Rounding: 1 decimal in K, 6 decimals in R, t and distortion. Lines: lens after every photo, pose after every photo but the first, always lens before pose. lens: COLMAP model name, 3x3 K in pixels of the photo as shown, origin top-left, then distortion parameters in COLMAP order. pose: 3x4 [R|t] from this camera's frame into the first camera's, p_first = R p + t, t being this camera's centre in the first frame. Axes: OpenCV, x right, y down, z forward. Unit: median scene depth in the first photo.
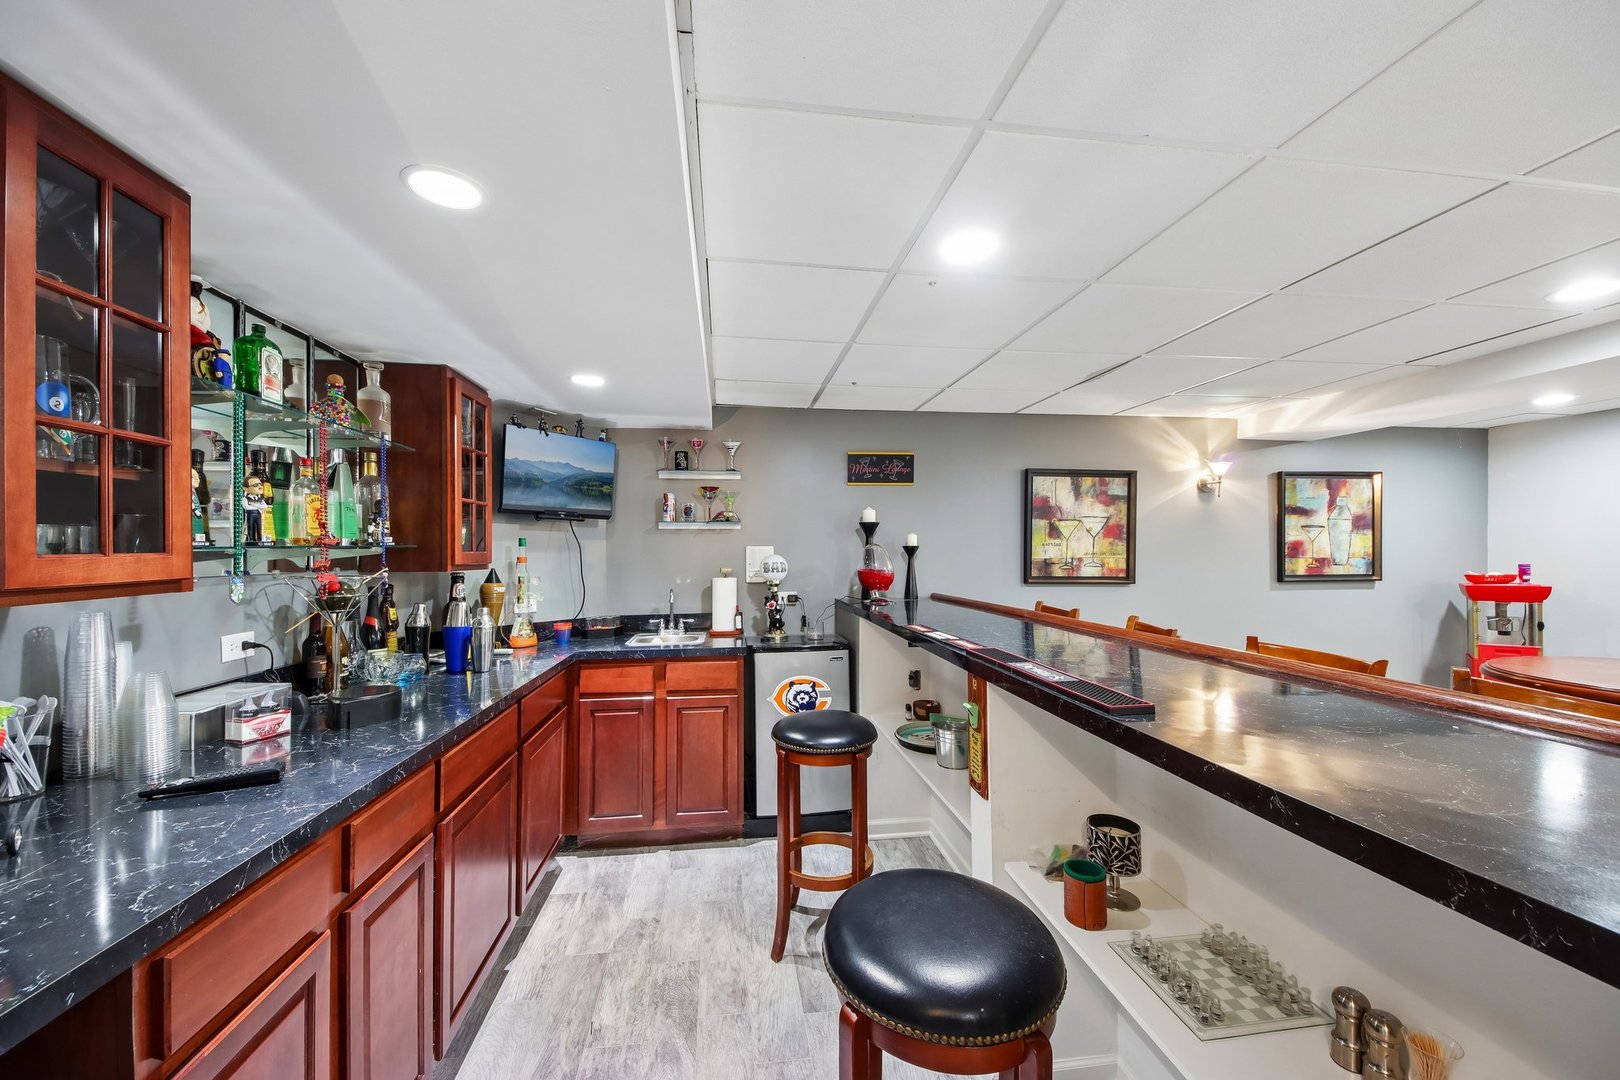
lens RADIAL K [[612.2, 0, 847.7], [0, 612.2, 562.7], [0, 0, 1]] dist [0.019196, -0.006884]
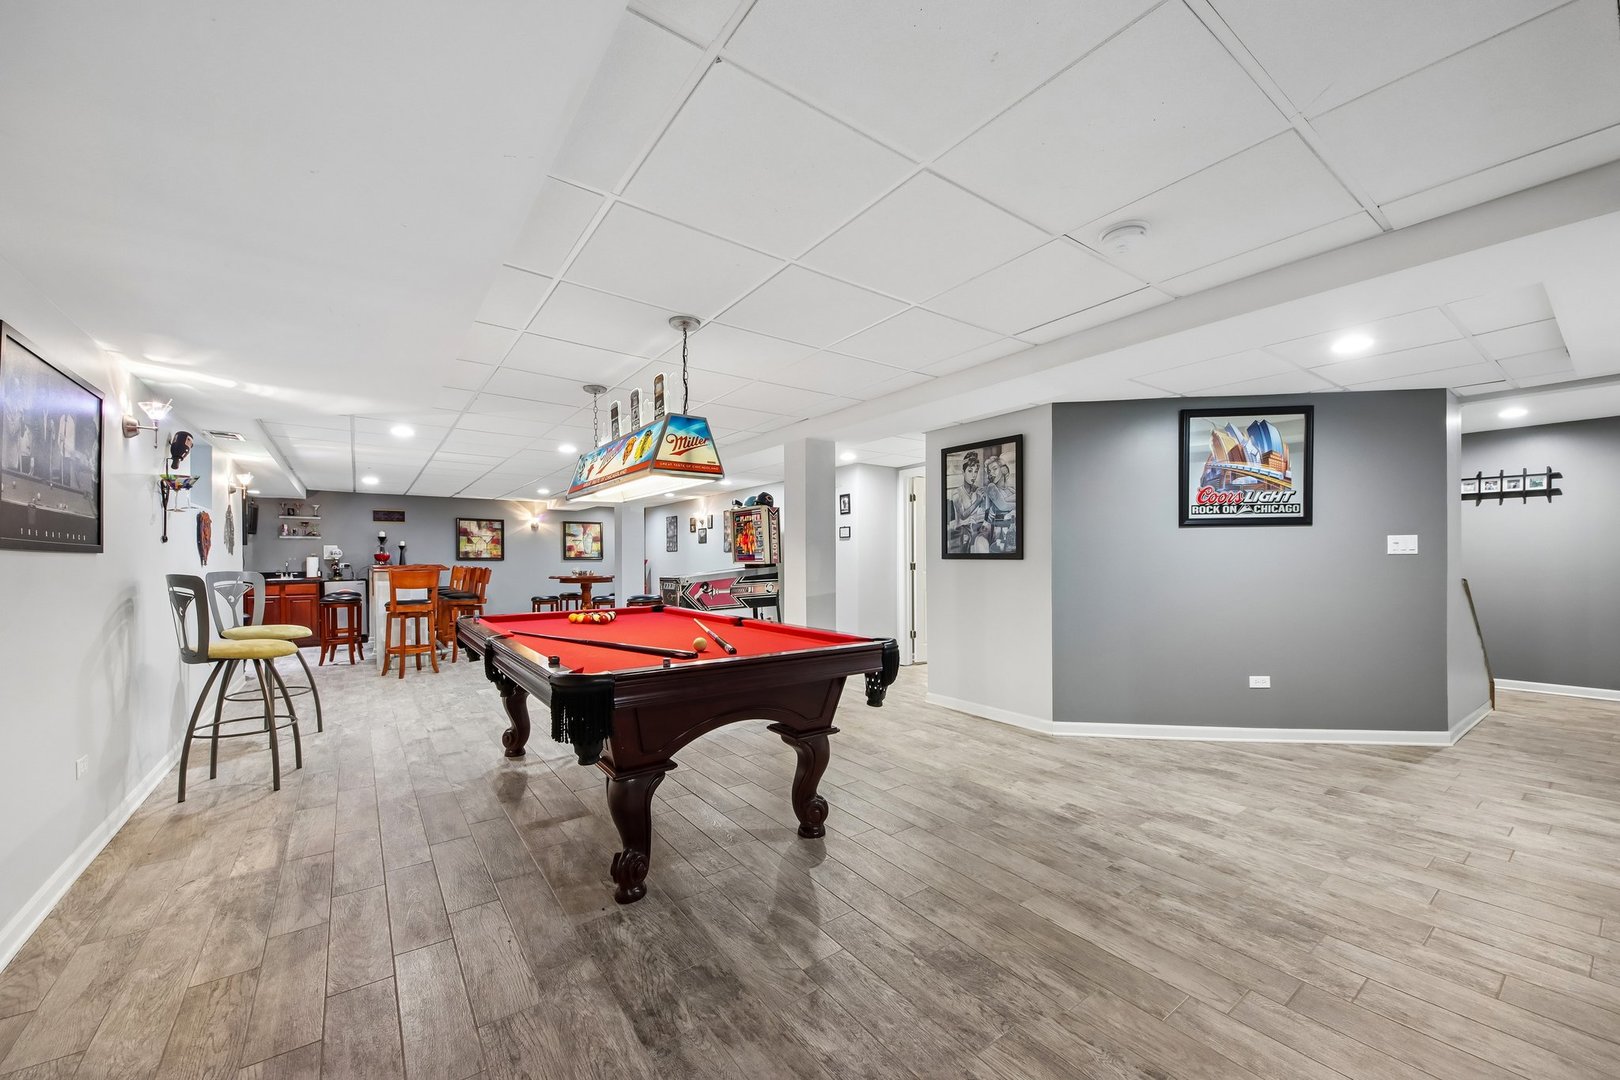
lens RADIAL K [[612.2, 0, 818.6], [0, 612.2, 557.3], [0, 0, 1]] dist [0.019196, -0.006884]
pose [[0.875324, 0.000231, 0.483536, 0.392902], [0.004986, 0.999942, -0.009504, 0.057158], [-0.483511, 0.010730, 0.875273, -2.236806]]
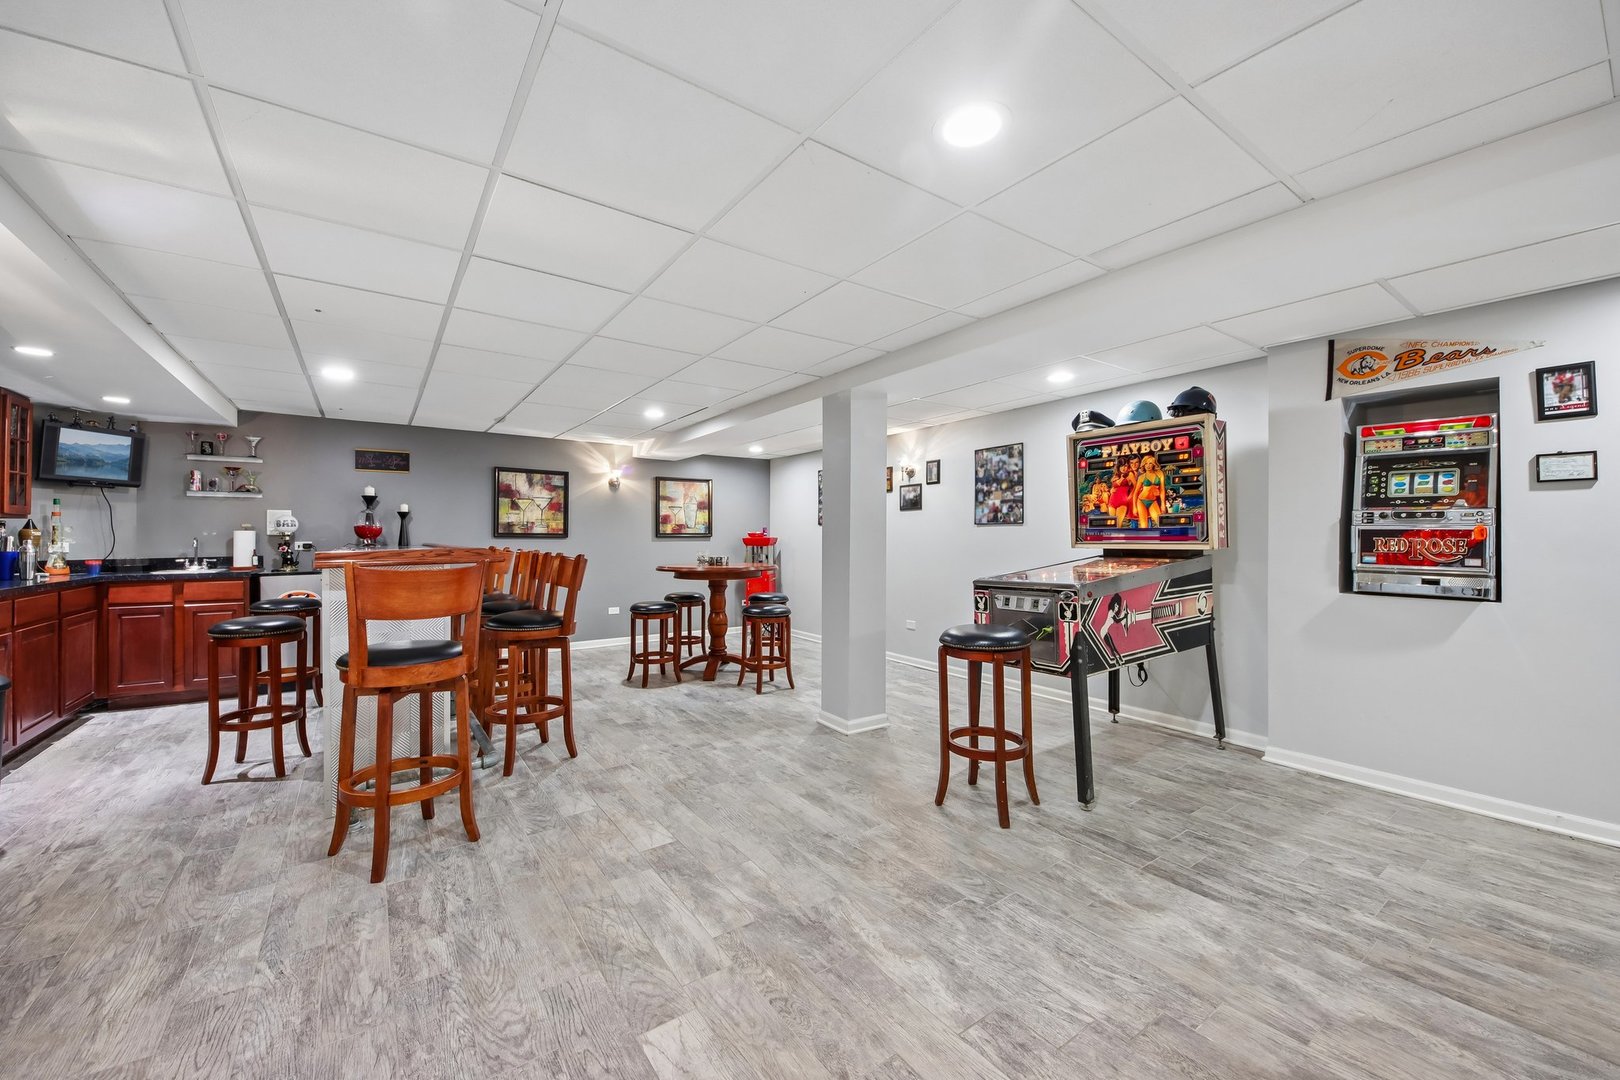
lens RADIAL K [[612.2, 0, 798.2], [0, 612.2, 527.5], [0, 0, 1]] dist [0.019196, -0.006884]
pose [[0.893989, 0.010647, 0.447961, 0.296350], [-0.000501, 0.999741, -0.022762, 0.046706], [-0.448088, 0.020125, 0.893763, -0.846764]]
